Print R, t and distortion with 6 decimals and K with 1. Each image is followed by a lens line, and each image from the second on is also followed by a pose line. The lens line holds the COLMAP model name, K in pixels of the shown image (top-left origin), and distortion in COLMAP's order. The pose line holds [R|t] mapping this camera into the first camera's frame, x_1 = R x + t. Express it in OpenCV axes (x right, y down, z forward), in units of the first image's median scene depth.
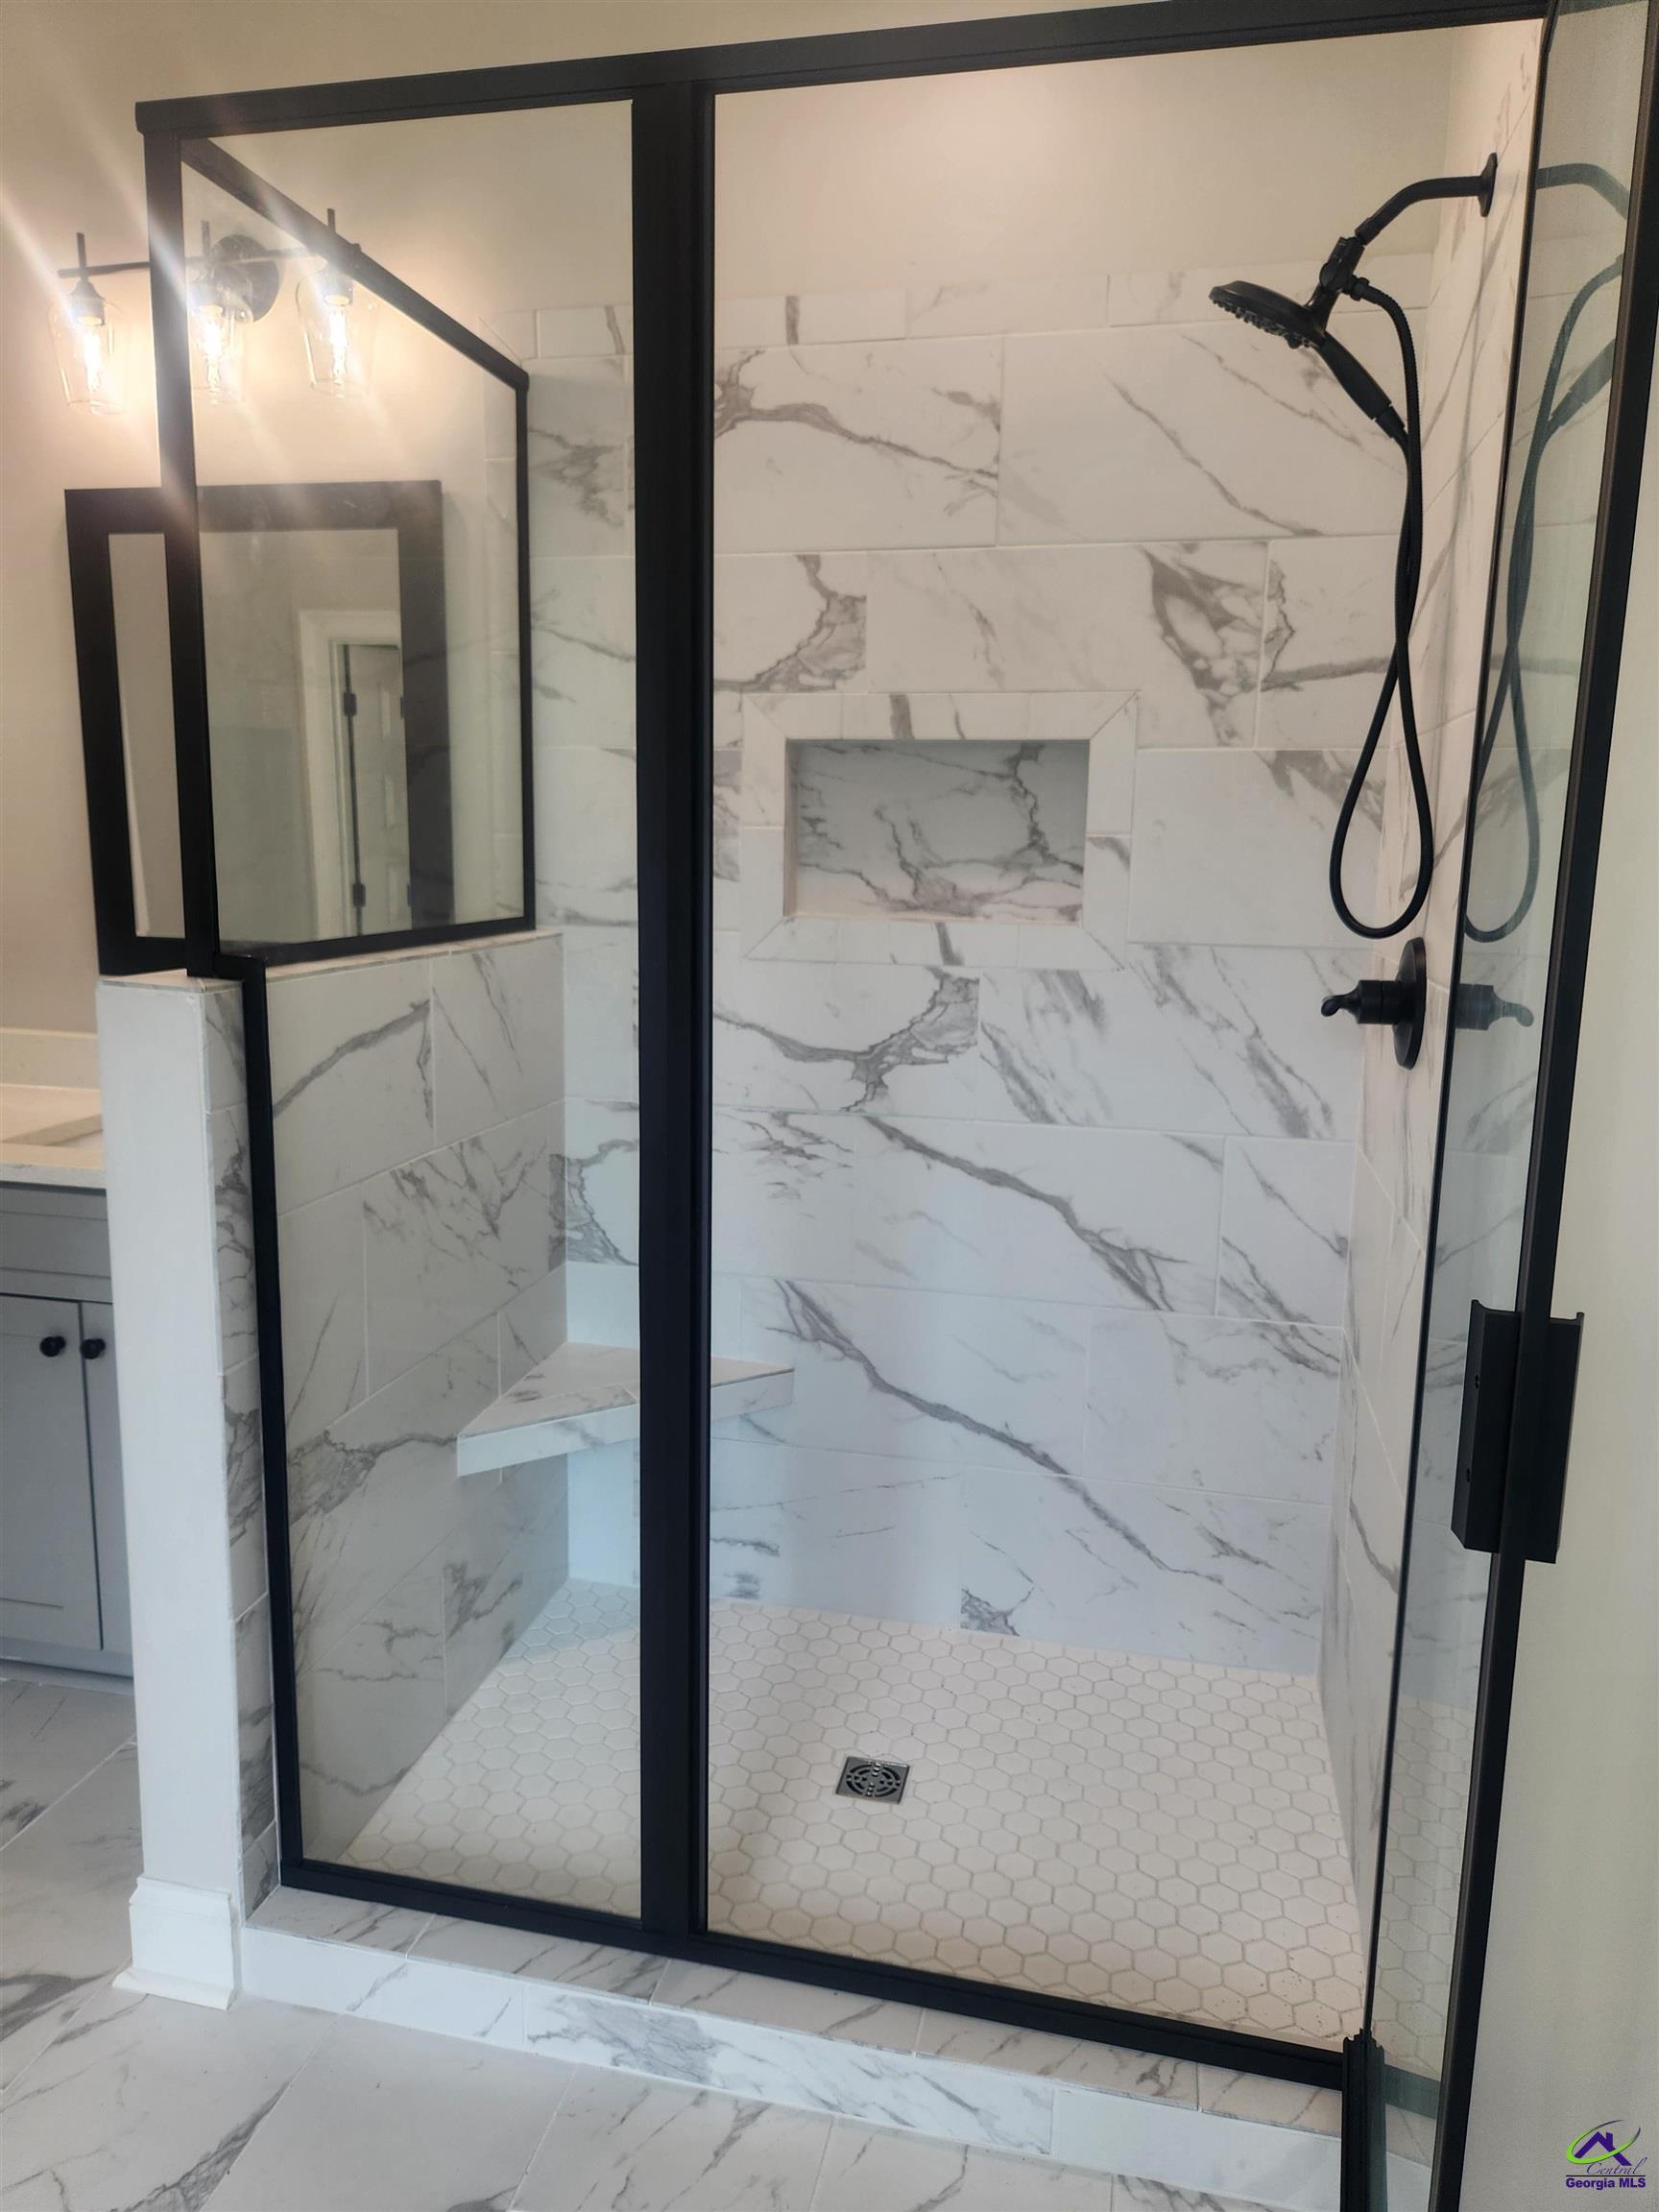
lens RADIAL K [[1498.5, 0, 830.0], [0, 1498.5, 1096.6], [0, 0, 1]] dist [0.065058, -0.060308]
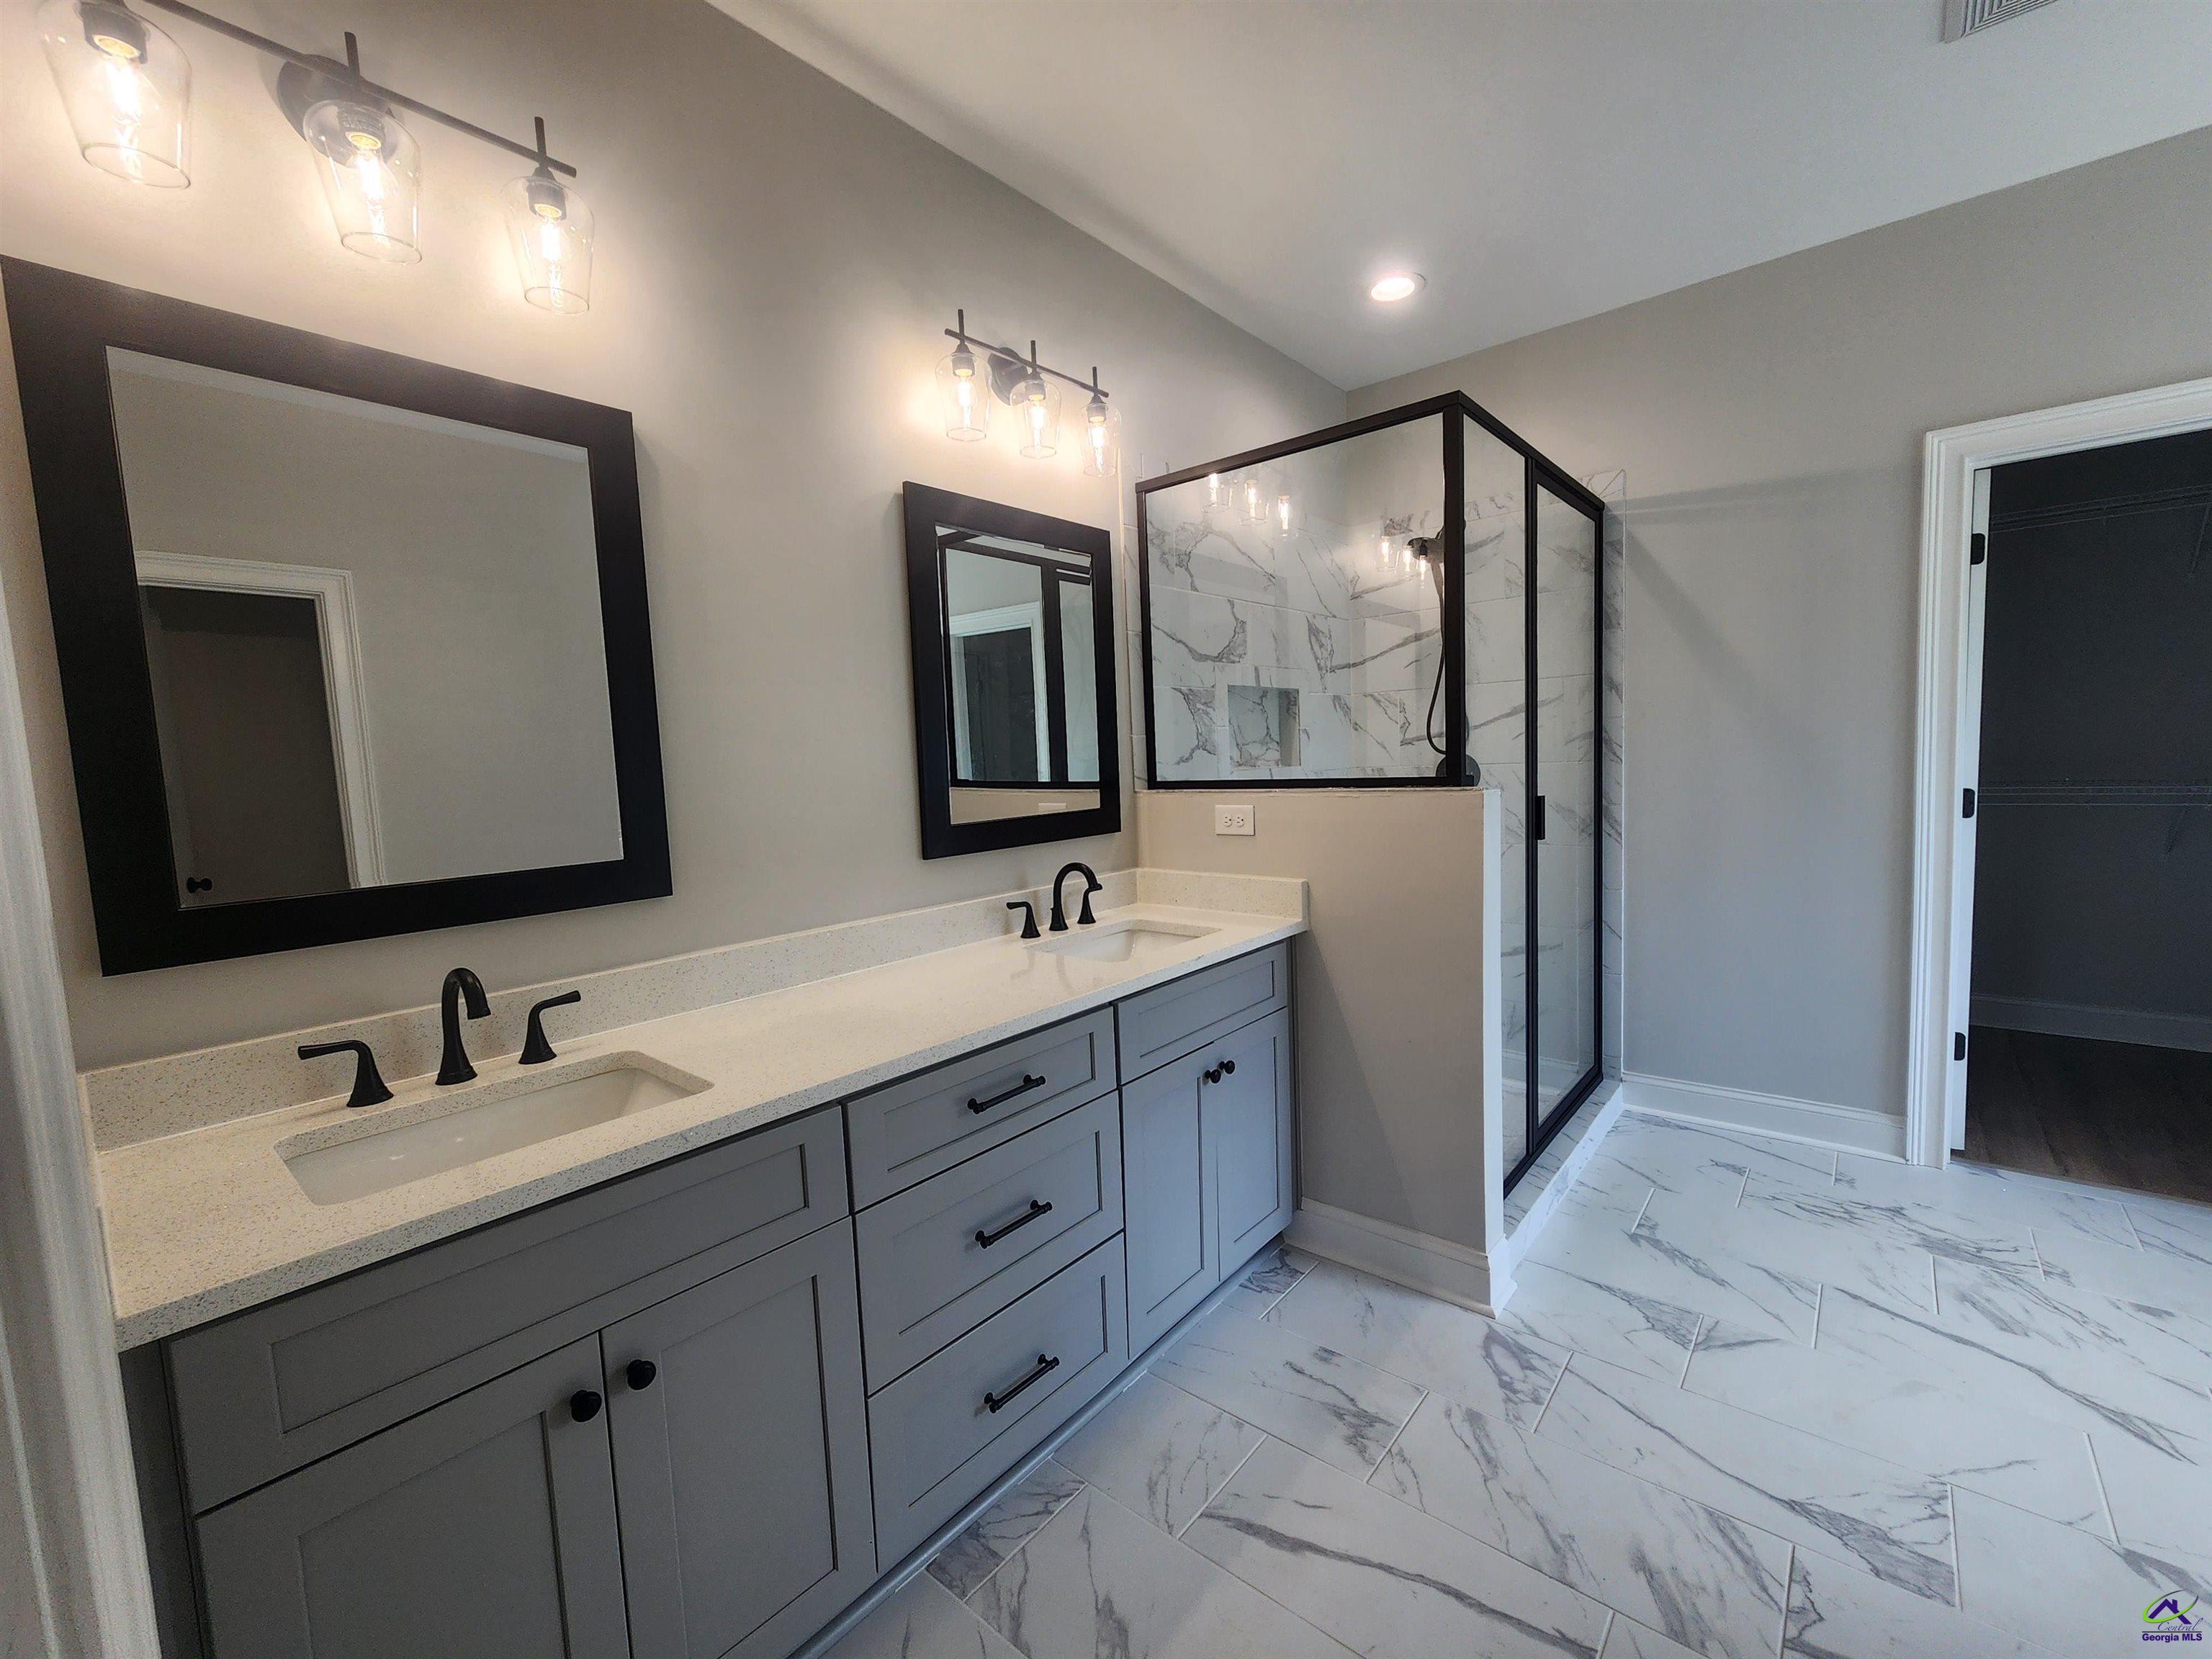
lens RADIAL K [[908.9, 0, 1115.2], [0, 908.9, 833.7], [0, 0, 1]] dist [-0.002222, -0.000645]
pose [[0.455787, -0.115329, 0.882586, -1.243513], [0.200580, 0.979374, 0.024392, -0.102840], [-0.867194, 0.165912, 0.469518, 0.598518]]
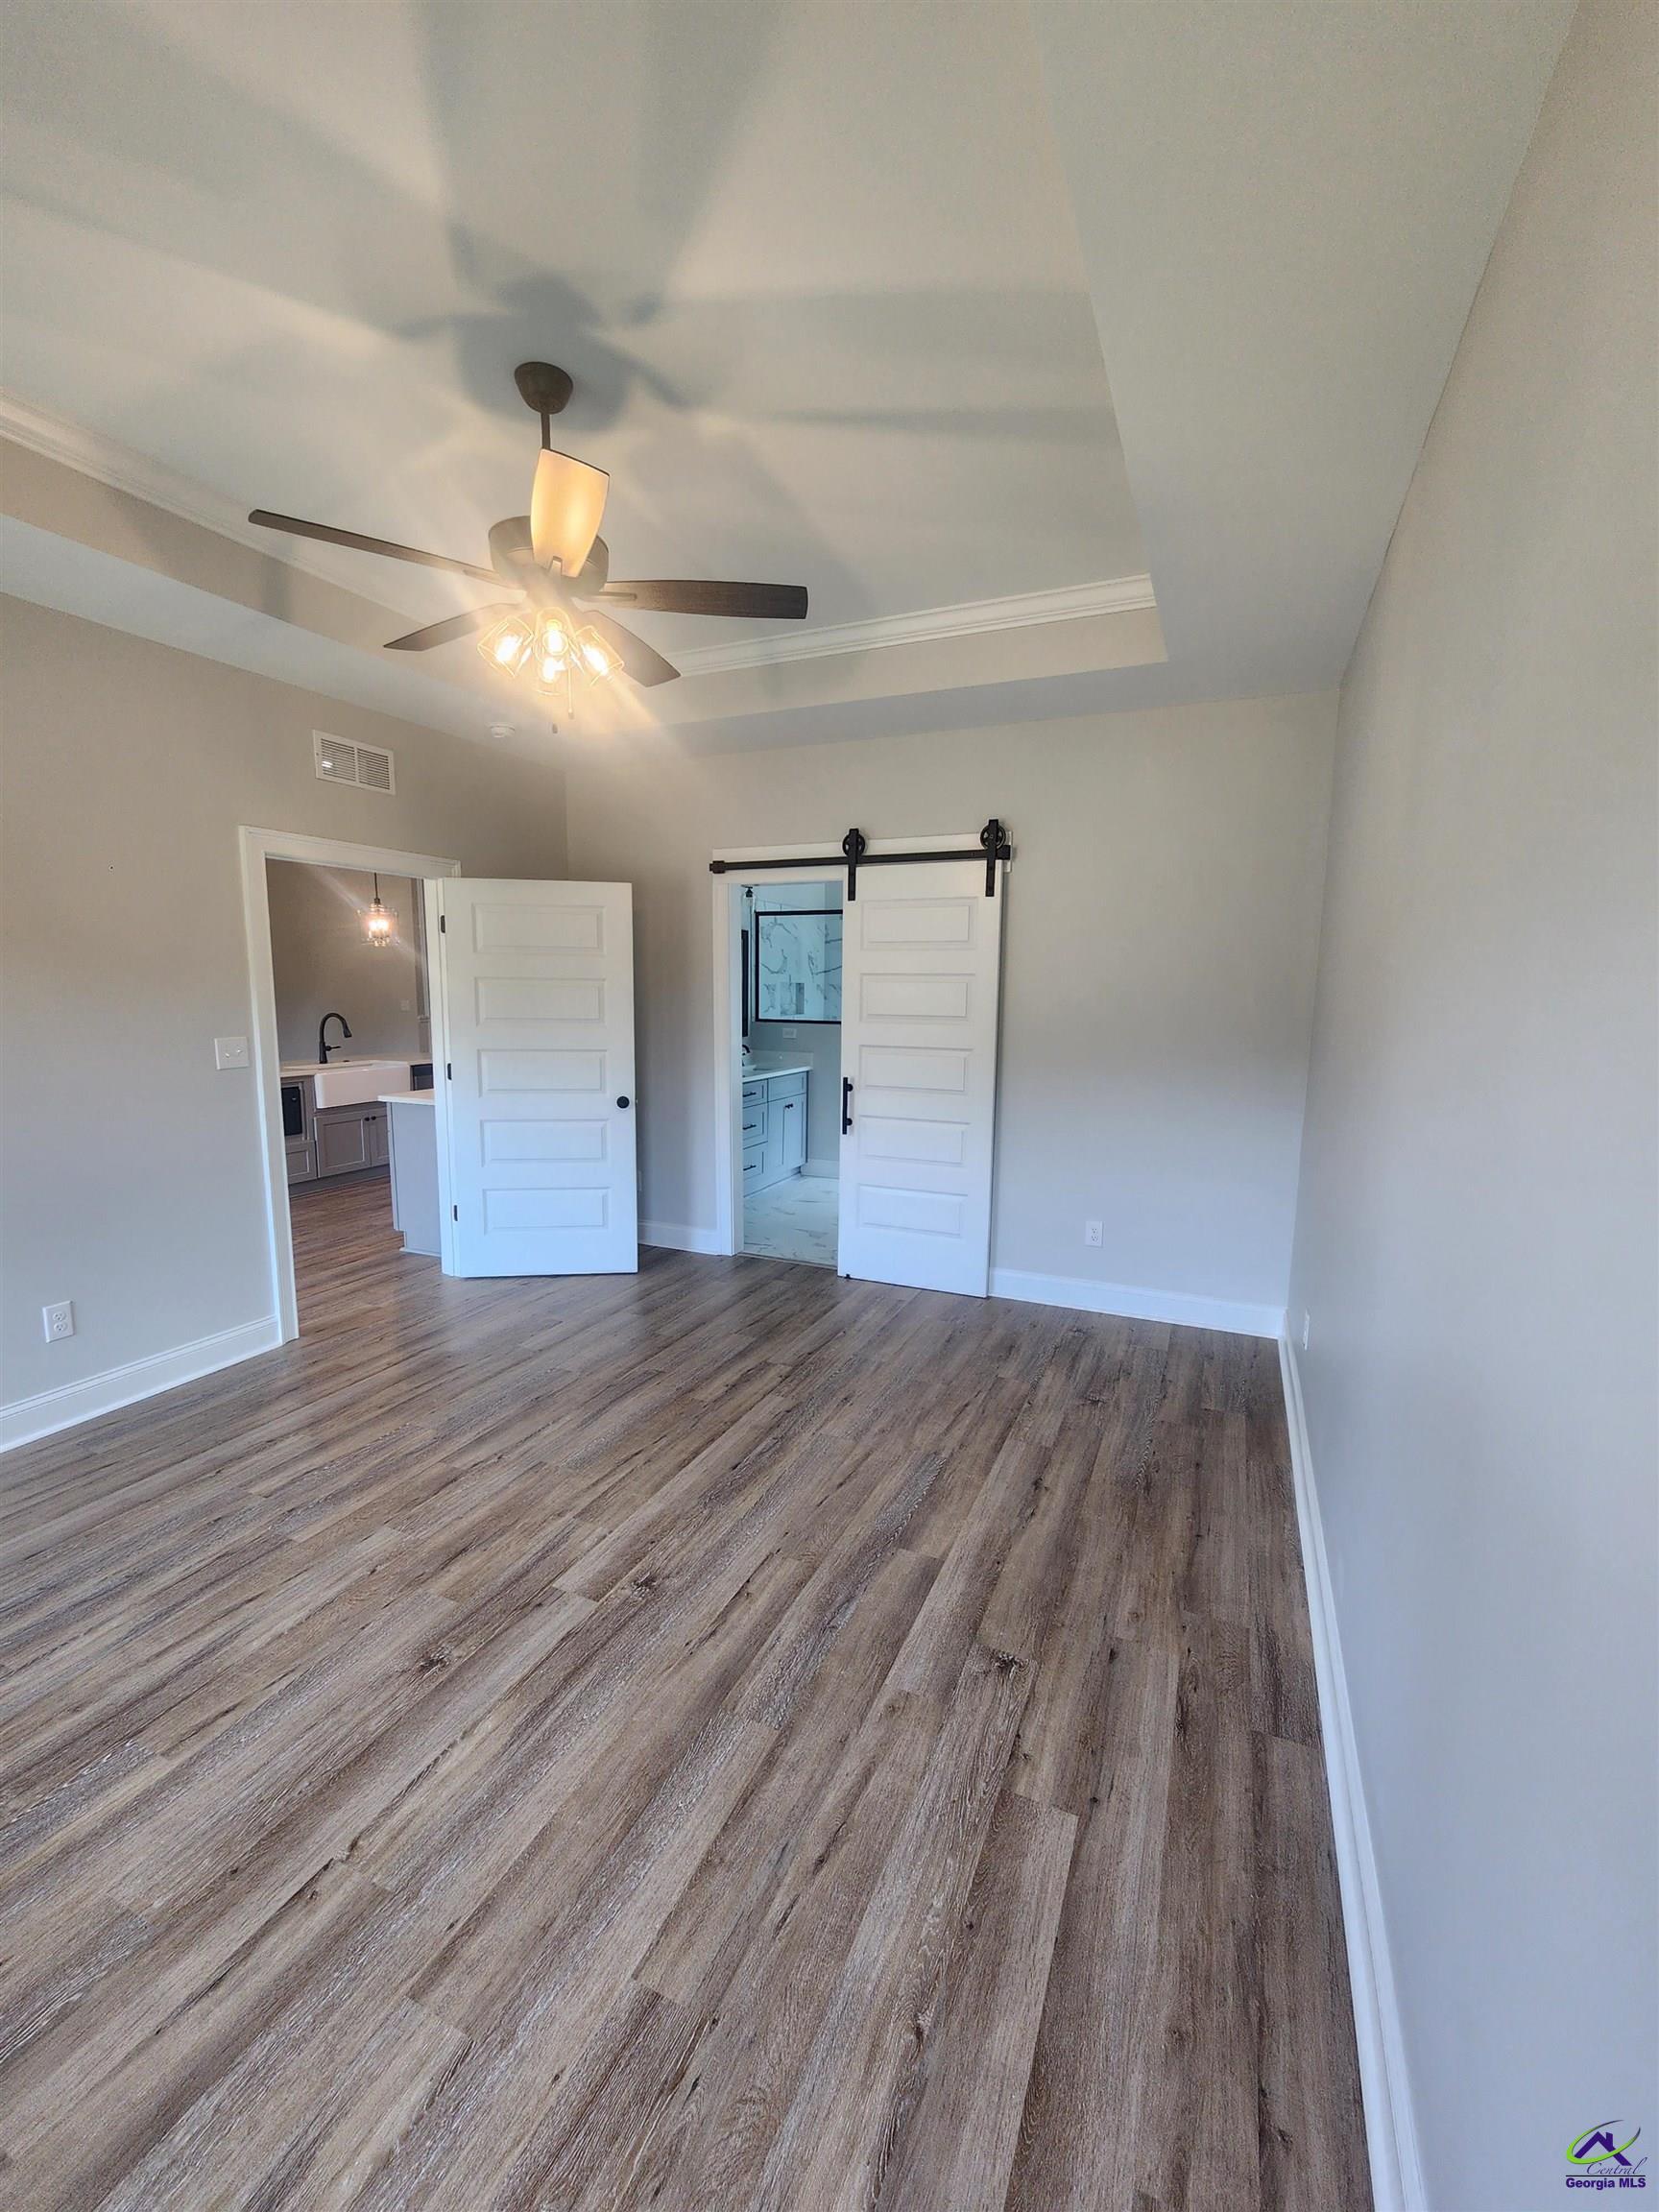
lens RADIAL K [[908.9, 0, 819.9], [0, 908.9, 1115.5], [0, 0, 1]] dist [-0.002222, -0.000645]
pose [[0.203410, -0.170958, 0.964053, -3.279353], [0.158080, 0.977454, 0.139980, -0.212338], [-0.966248, 0.123924, 0.225849, 0.194233]]
